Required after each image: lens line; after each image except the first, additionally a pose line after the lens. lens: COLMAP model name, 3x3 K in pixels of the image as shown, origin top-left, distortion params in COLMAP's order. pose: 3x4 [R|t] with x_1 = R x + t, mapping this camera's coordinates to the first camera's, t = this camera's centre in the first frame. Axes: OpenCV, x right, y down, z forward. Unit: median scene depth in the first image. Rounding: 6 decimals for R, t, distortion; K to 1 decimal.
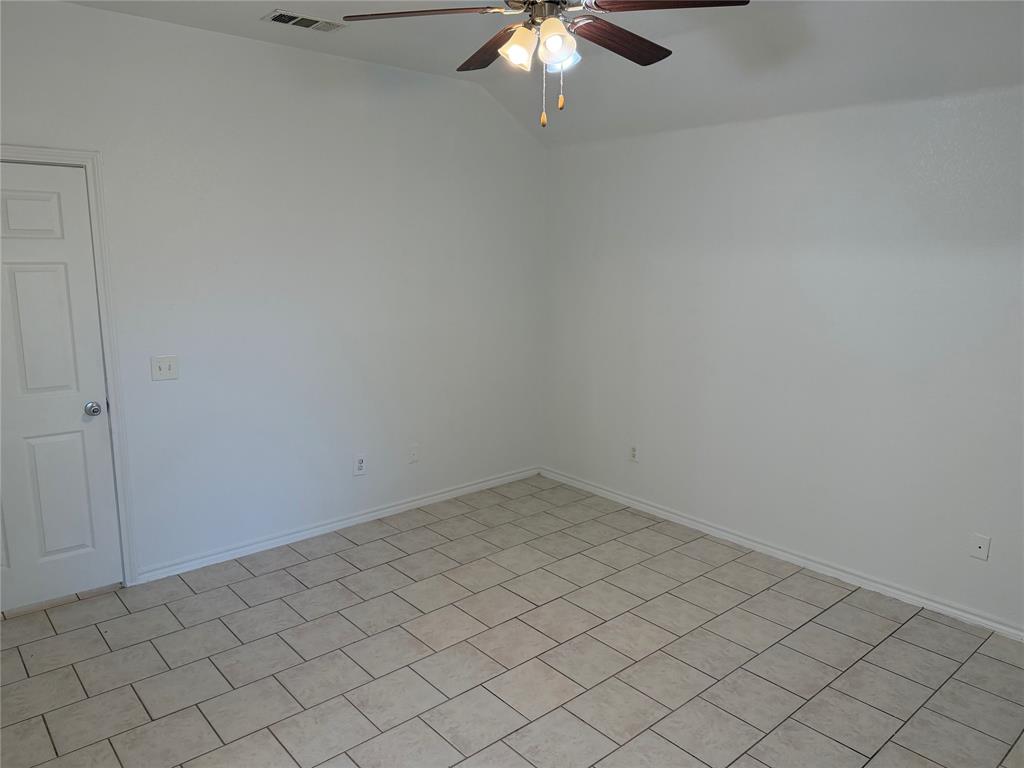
lens RADIAL K [[725.2, 0, 511.2], [0, 725.2, 382.2], [0, 0, 1]] dist [0.088484, -0.106726]
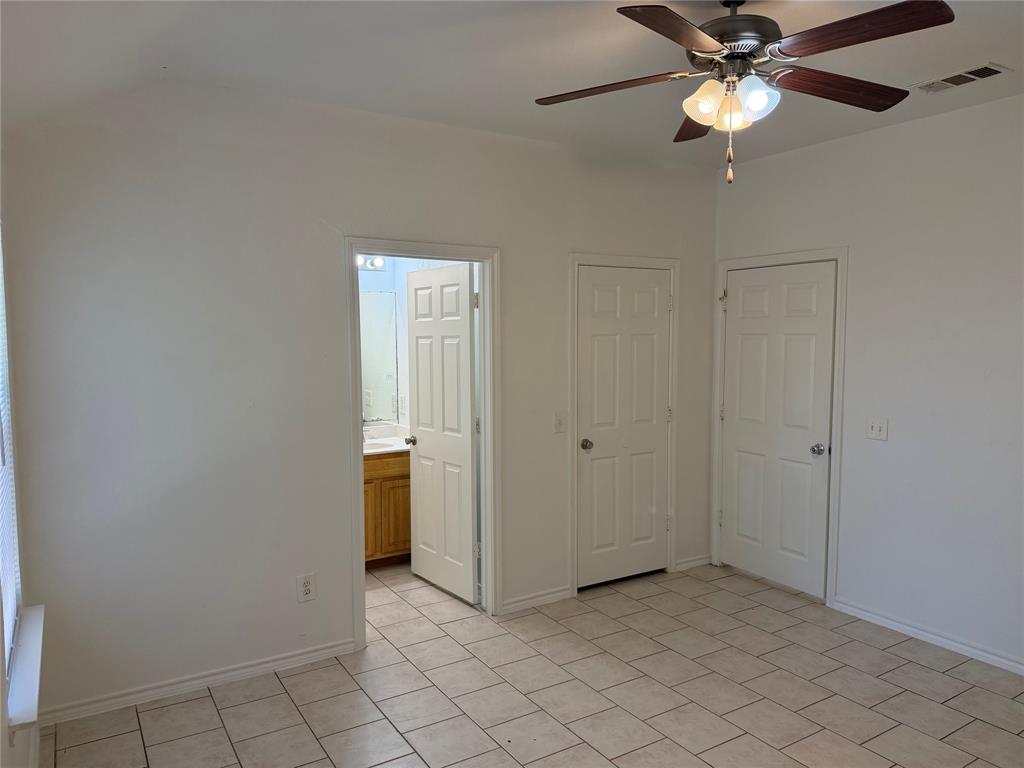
lens RADIAL K [[725.2, 0, 511.2], [0, 725.2, 382.2], [0, 0, 1]] dist [0.088484, -0.106726]
pose [[-0.157074, 0.056591, -0.985964, 0.741647], [-0.177826, 0.980418, 0.084602, -0.088315], [0.971445, 0.188619, -0.143935, 0.646557]]
